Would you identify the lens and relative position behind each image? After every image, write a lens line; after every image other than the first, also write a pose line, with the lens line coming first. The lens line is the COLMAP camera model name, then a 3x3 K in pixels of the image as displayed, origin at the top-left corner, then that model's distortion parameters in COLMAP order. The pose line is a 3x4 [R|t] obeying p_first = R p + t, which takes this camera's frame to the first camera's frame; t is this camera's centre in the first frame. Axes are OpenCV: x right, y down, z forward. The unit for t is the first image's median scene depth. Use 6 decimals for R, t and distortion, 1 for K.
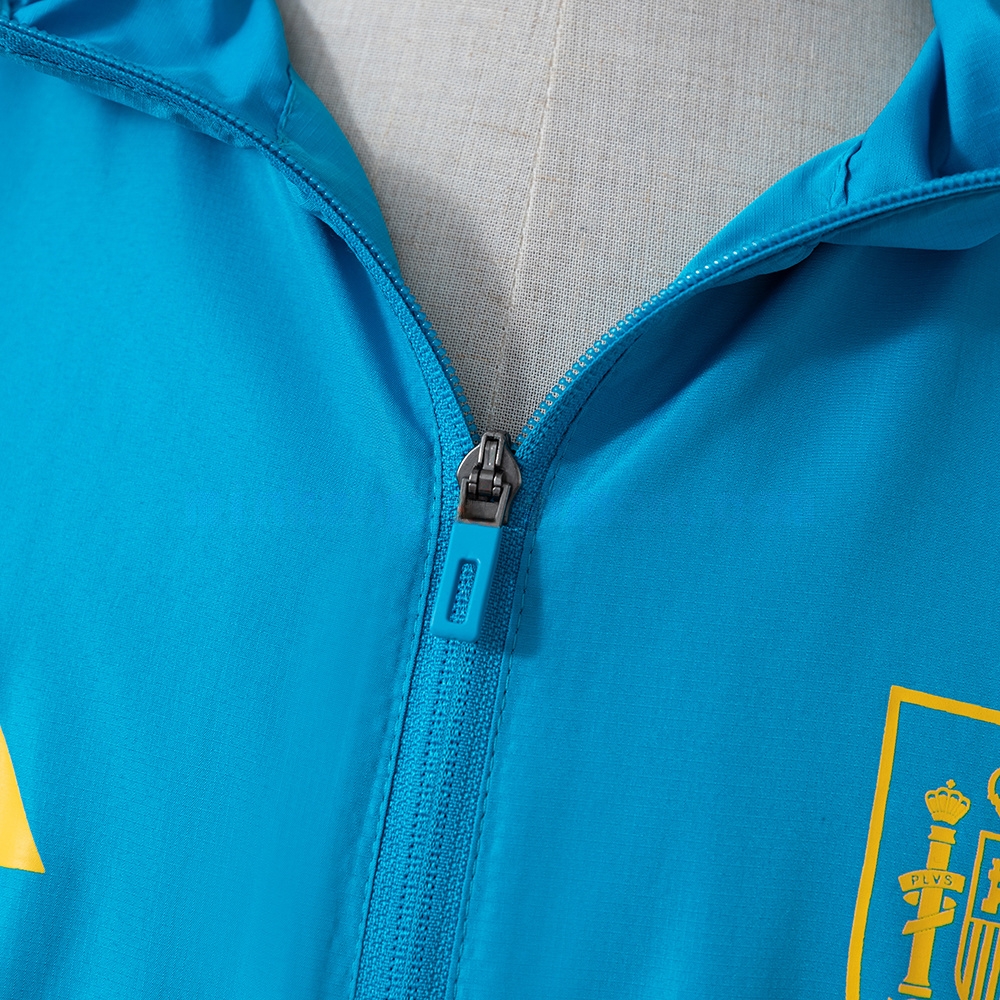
lens RADIAL K [[2859.9, 0, 494.2], [0, 2859.9, 493.0], [0, 0, 1]] dist [0.039320, 0.000000]
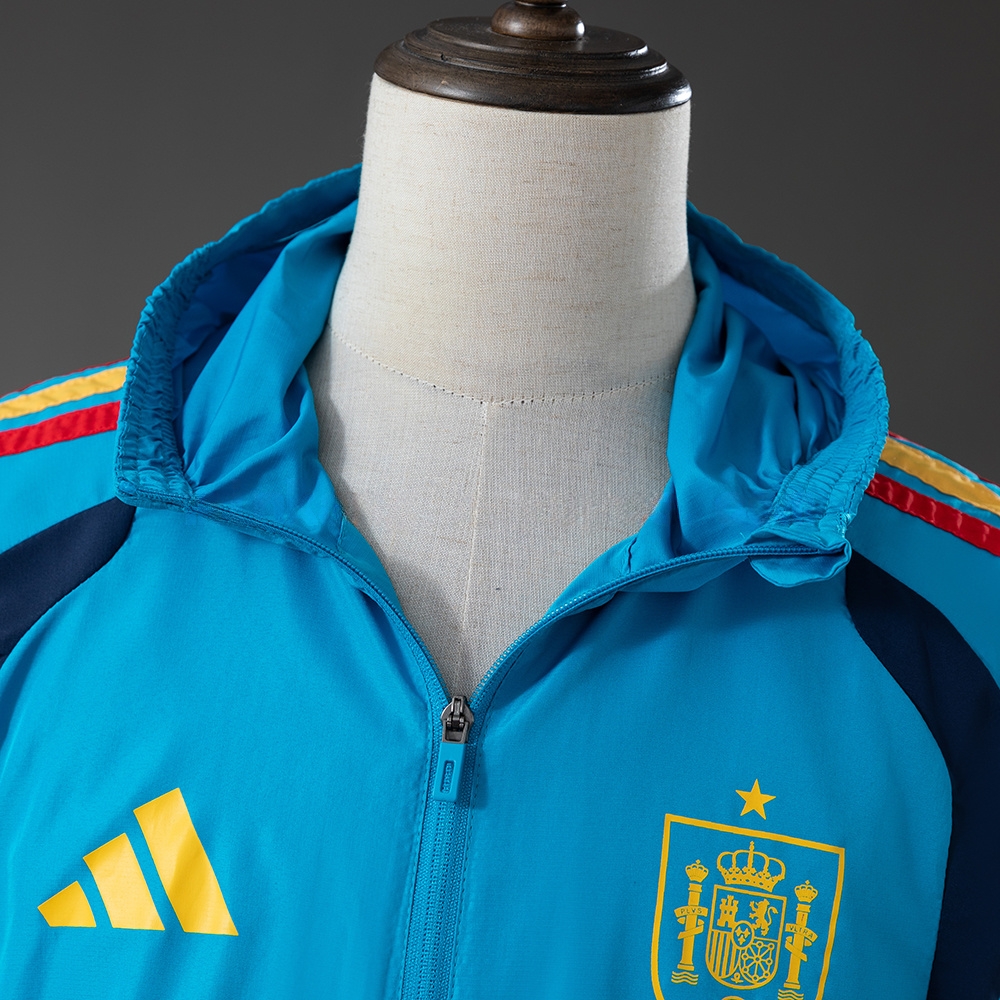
lens RADIAL K [[2806.1, 0, 508.3], [0, 2806.1, 499.0], [0, 0, 1]] dist [-0.008951, 0.000000]
pose [[0.997318, -0.047839, 0.055398, -0.066746], [0.052942, 0.994102, -0.094644, 0.028833], [-0.050544, 0.097323, 0.993969, -0.943307]]
